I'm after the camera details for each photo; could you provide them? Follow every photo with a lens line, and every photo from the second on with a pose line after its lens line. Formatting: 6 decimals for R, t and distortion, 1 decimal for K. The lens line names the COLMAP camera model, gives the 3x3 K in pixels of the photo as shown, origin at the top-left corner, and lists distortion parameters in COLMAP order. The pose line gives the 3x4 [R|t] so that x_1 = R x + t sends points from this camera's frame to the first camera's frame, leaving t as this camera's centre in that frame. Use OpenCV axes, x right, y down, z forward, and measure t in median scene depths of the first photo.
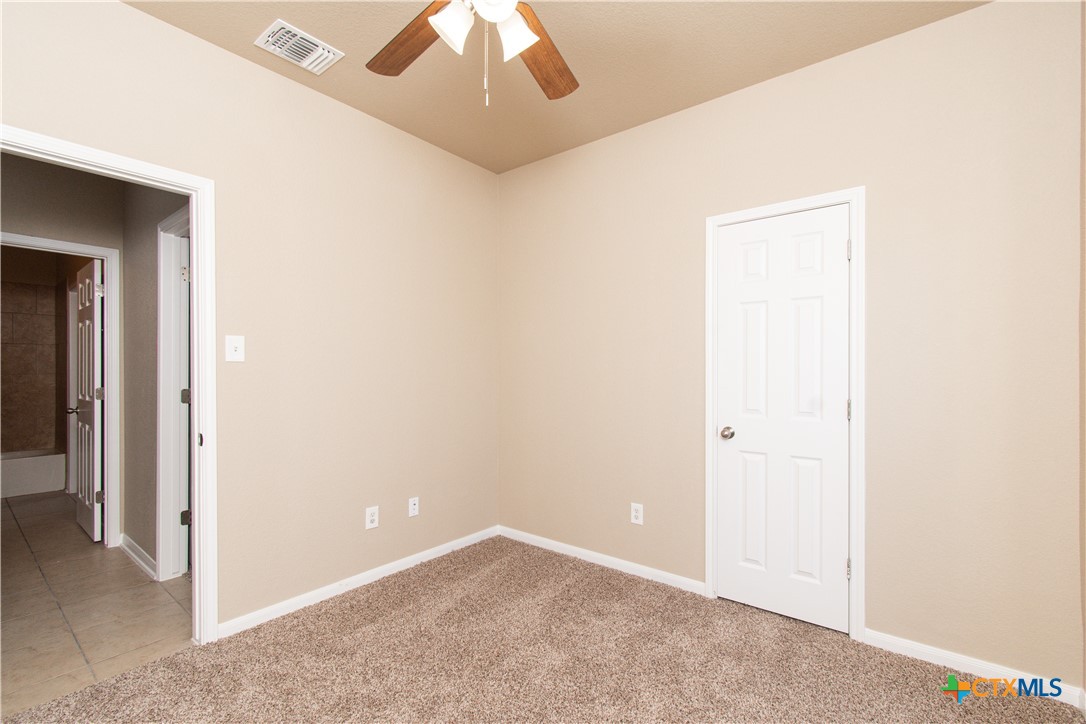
lens RADIAL K [[479.0, 0, 543.0], [0, 479.0, 362.0], [0, 0, 1]] dist [0.000089, 0.000274]
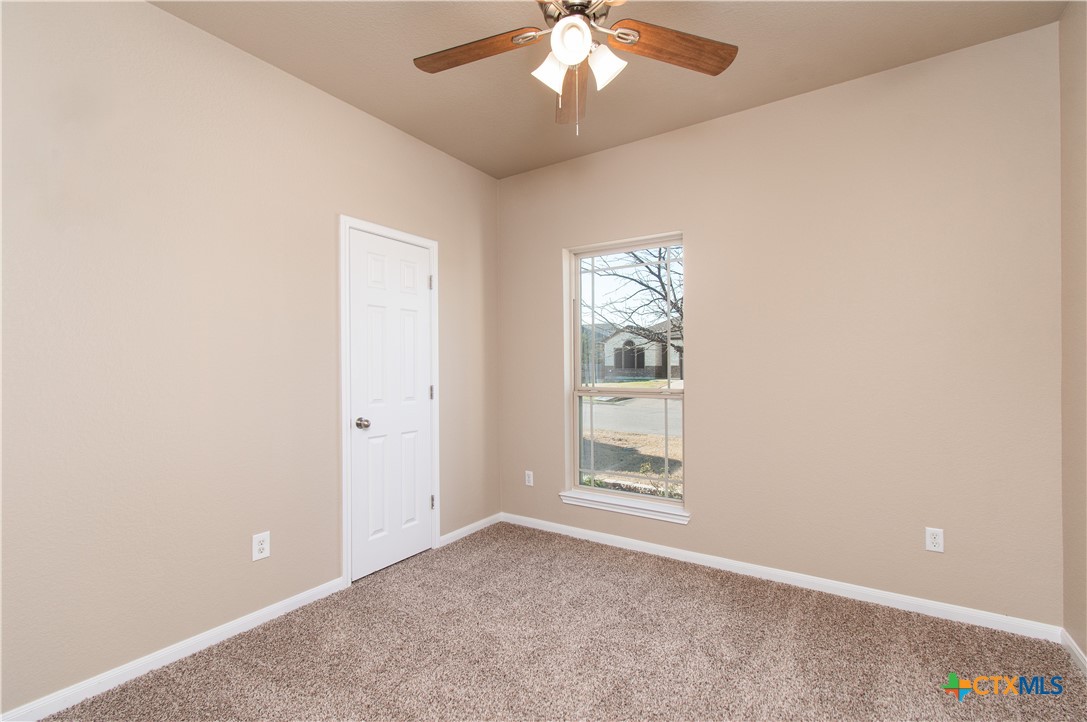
lens RADIAL K [[494.9, 0, 543.5], [0, 494.9, 361.0], [0, 0, 1]] dist [0.001082, 0.000091]
pose [[-0.076957, 0.007448, 0.997007, -0.758864], [-0.004074, 0.999961, -0.007785, 0.014636], [-0.997026, -0.004661, -0.076924, 0.678530]]
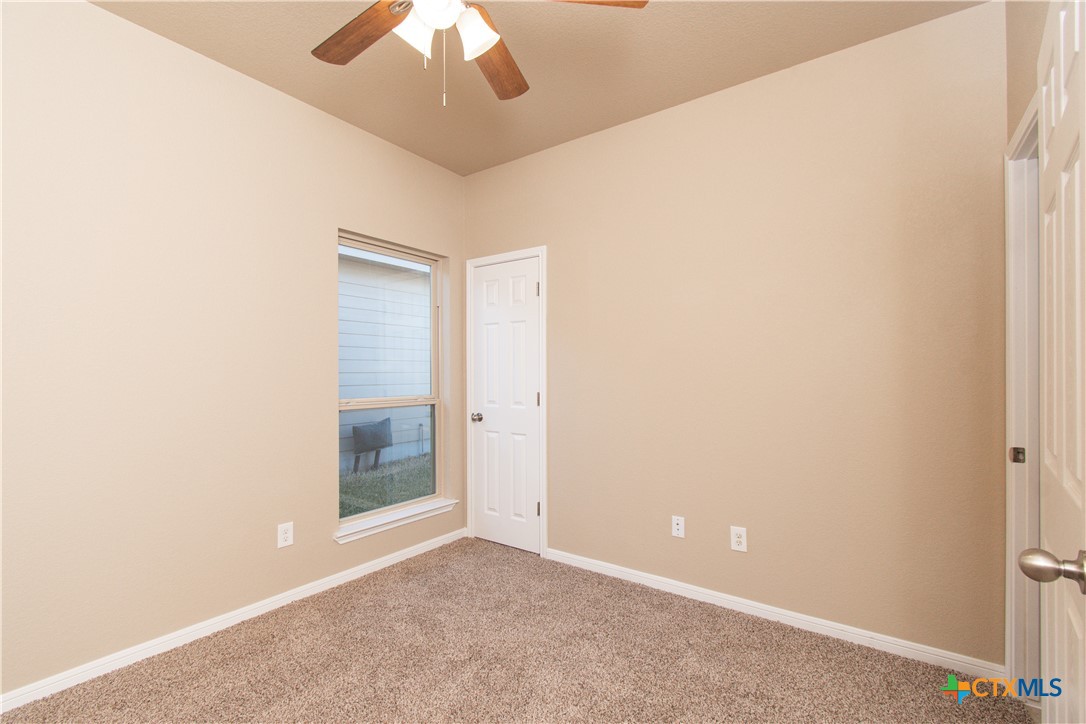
lens RADIAL K [[484.8, 0, 544.3], [0, 484.8, 373.9], [0, 0, 1]] dist [0.000851, 0.000037]
pose [[0.998756, -0.003825, 0.049708, 0.505757], [0.002938, 0.999836, 0.017895, -0.004407], [-0.049768, -0.017727, 0.998603, -0.401041]]
